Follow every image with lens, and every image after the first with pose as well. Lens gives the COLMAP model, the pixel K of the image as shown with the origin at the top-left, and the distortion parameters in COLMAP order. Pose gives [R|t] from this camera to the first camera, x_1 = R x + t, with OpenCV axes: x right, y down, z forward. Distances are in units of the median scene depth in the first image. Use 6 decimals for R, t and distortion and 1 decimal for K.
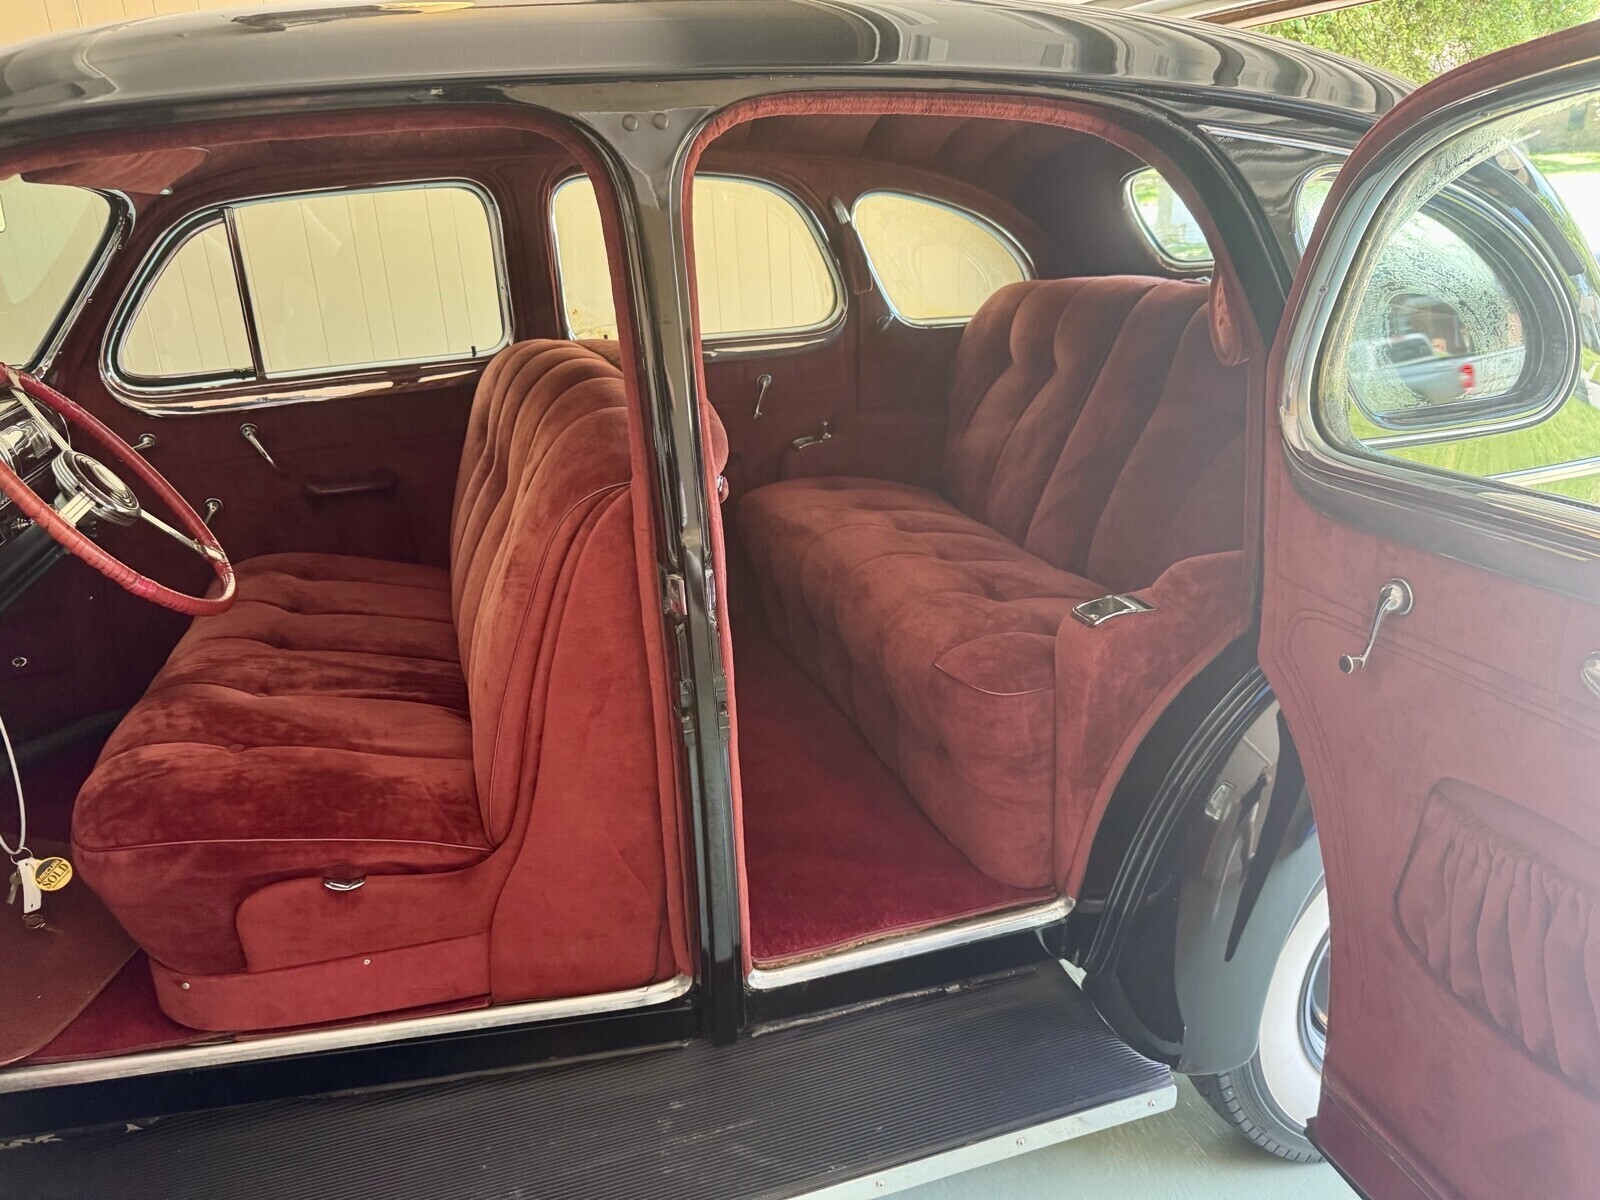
lens RADIAL K [[1169.6, 0, 800.0], [0, 1169.6, 600.0], [0, 0, 1]] dist [0.001091, -0.010620]
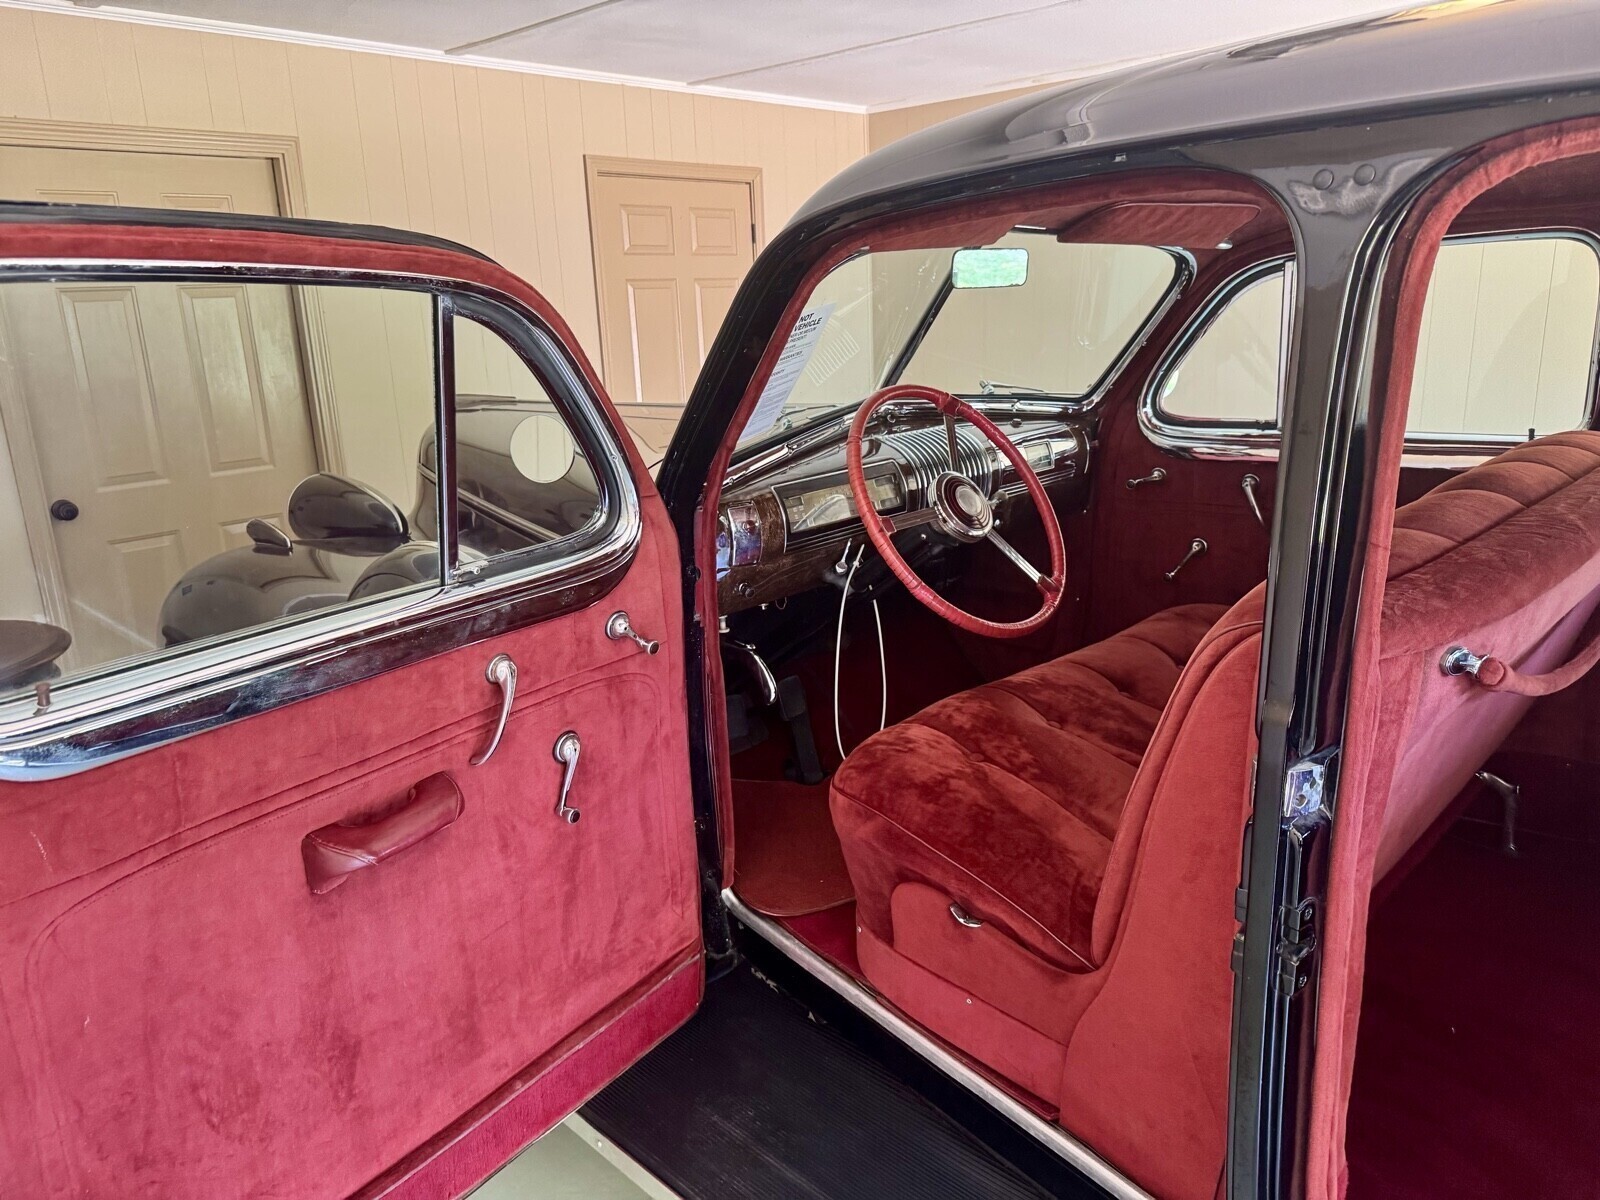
lens RADIAL K [[1176.3, 0, 800.6], [0, 1176.3, 566.8], [0, 0, 1]] dist [0.008307, -0.001927]
pose [[0.439644, 0.237811, -0.866117, 0.361026], [-0.283457, 0.951766, 0.117444, -0.127794], [0.852271, 0.193873, 0.485847, 0.305663]]
